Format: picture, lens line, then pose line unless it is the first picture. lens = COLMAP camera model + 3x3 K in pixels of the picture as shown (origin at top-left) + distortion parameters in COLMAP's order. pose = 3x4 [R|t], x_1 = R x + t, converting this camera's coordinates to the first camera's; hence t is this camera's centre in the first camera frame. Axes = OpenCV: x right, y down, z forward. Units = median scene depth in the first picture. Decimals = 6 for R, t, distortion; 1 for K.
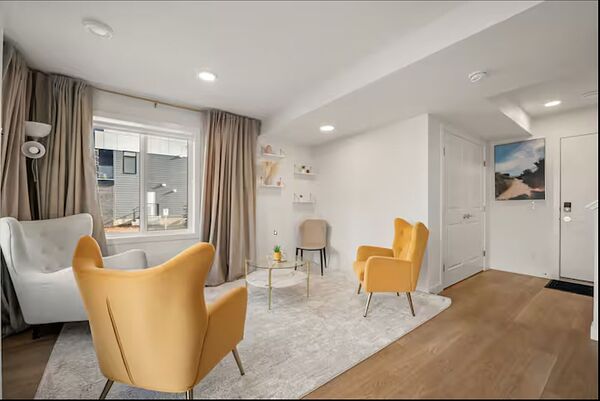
lens RADIAL K [[249.5, 0, 300.0], [0, 249.5, 200.5], [0, 0, 1]] dist [-0.000779, -0.000240]
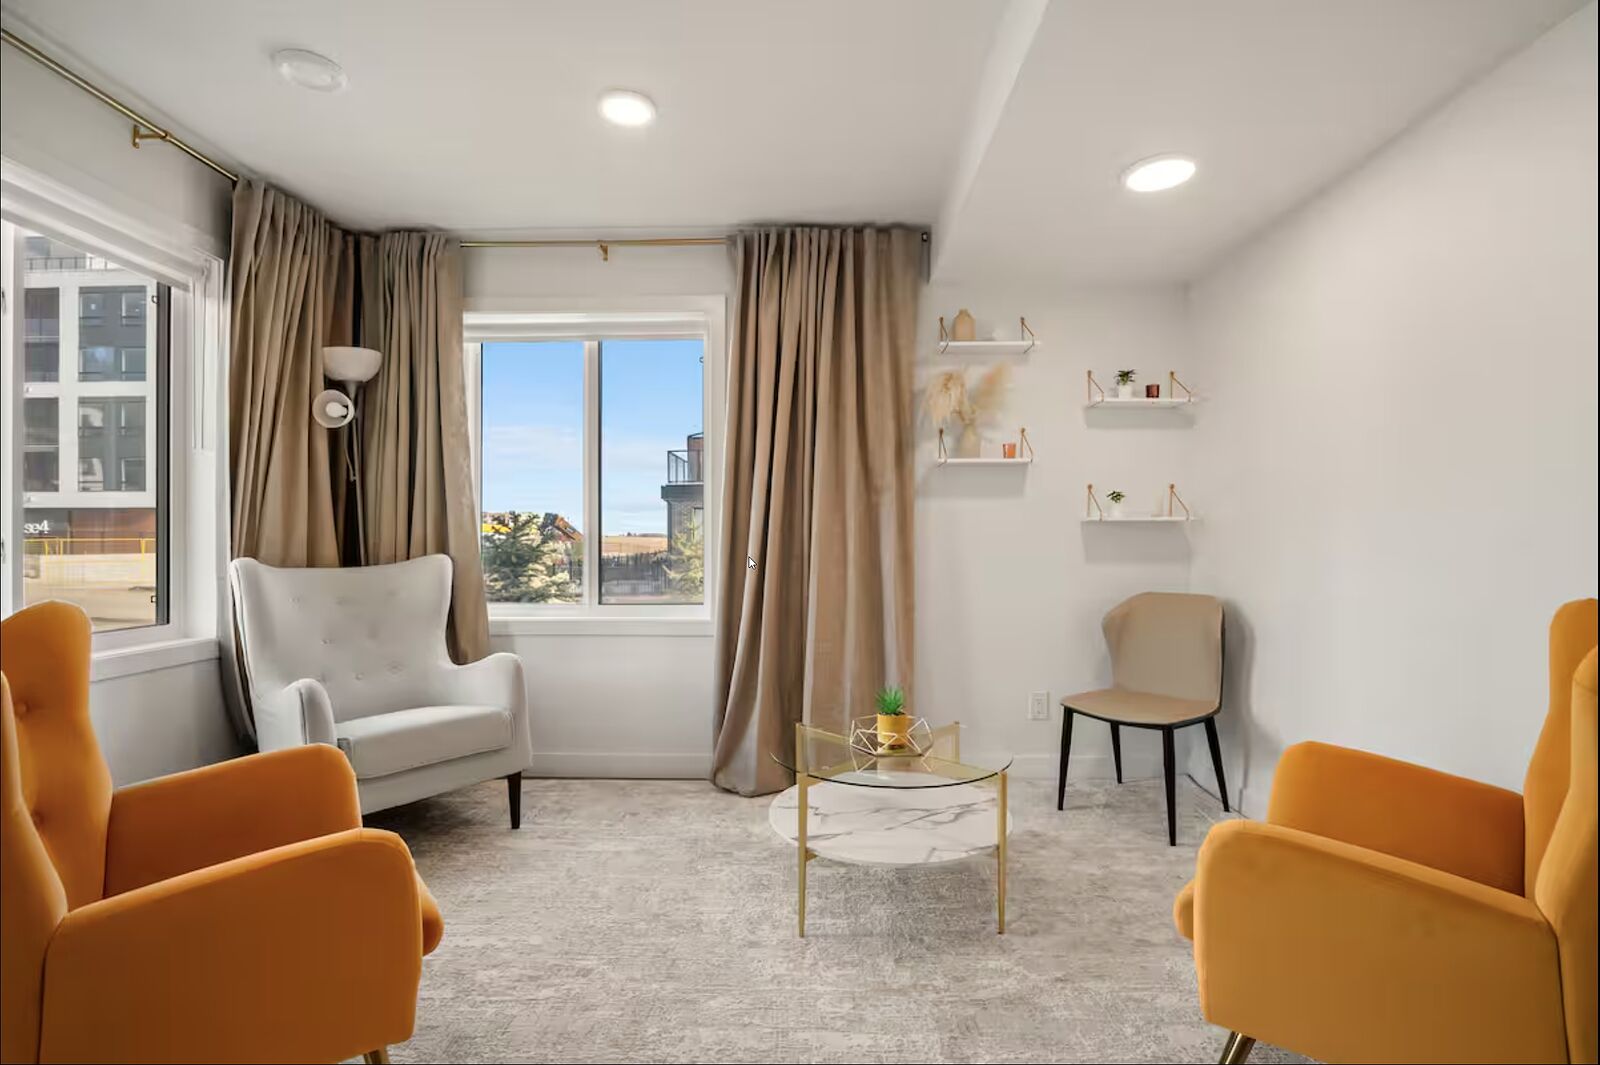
lens RADIAL K [[748.7, 0, 800.7], [0, 748.7, 524.8], [0, 0, 1]] dist [0.001358, 0.000495]
pose [[0.786414, -0.009949, -0.617620, 0.270426], [0.011744, 0.999930, -0.001155, 0.009998], [0.617588, -0.006345, 0.786476, 0.296610]]
